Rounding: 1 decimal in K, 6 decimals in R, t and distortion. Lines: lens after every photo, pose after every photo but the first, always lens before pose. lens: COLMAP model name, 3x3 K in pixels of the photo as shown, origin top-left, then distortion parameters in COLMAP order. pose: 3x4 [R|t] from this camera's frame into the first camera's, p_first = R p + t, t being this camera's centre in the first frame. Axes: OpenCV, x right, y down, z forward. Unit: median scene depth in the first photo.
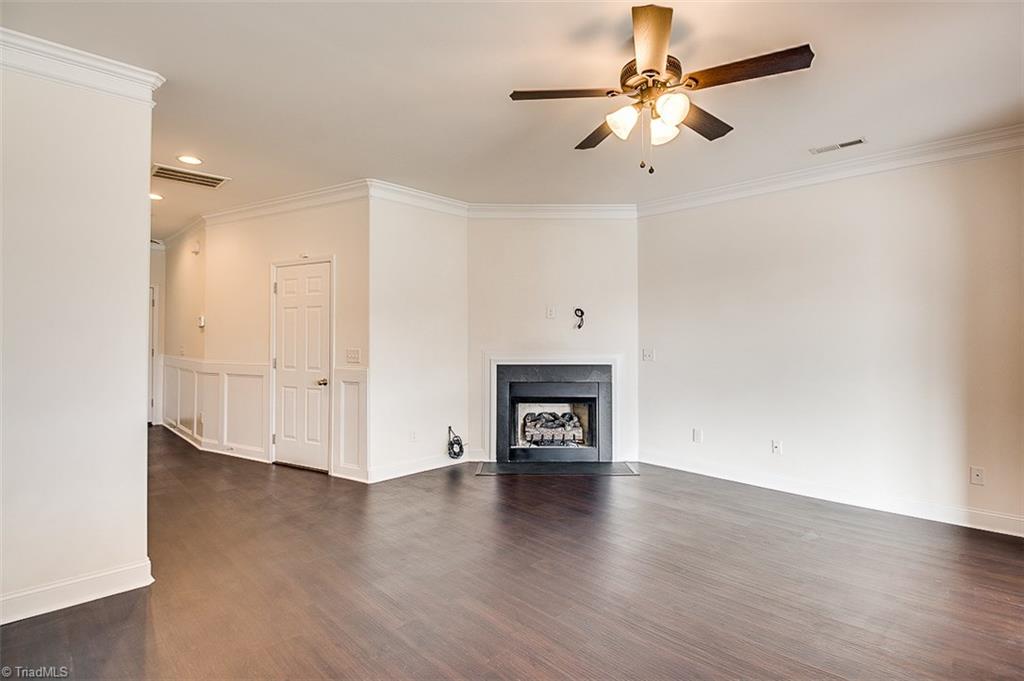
lens RADIAL K [[486.4, 0, 515.4], [0, 486.4, 325.7], [0, 0, 1]] dist [-0.000959, -0.000094]
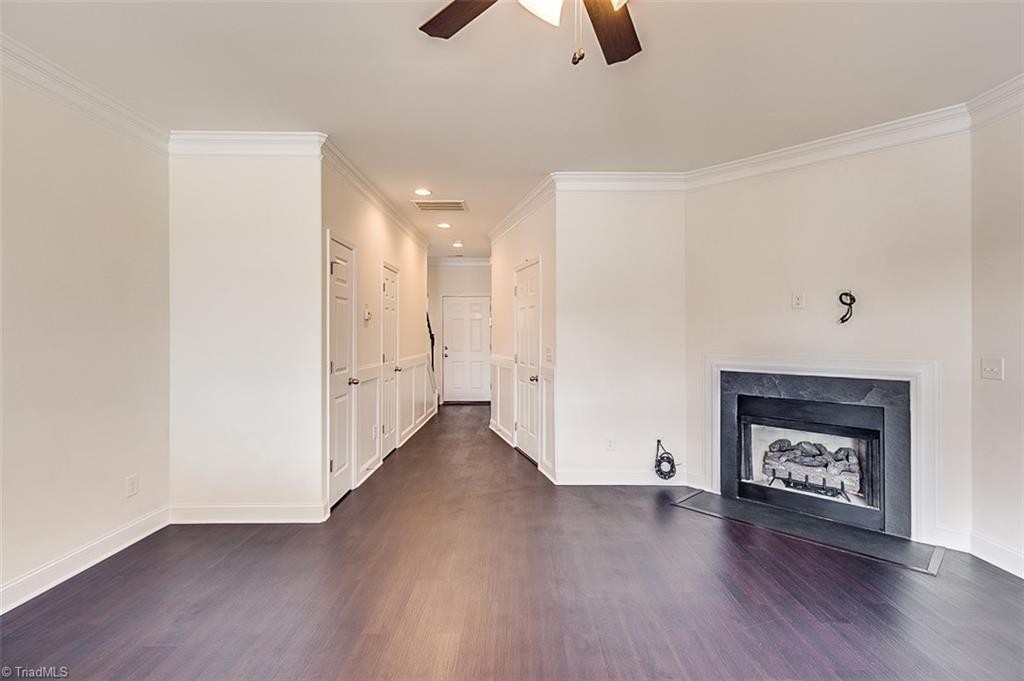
lens RADIAL K [[475.5, 0, 523.3], [0, 475.5, 332.3], [0, 0, 1]] dist [0.003907, 0.000235]
pose [[0.708722, -0.002790, -0.705482, 0.277215], [0.012757, 0.999879, 0.008862, 0.007231], [0.705372, -0.015281, 0.708672, 0.234856]]
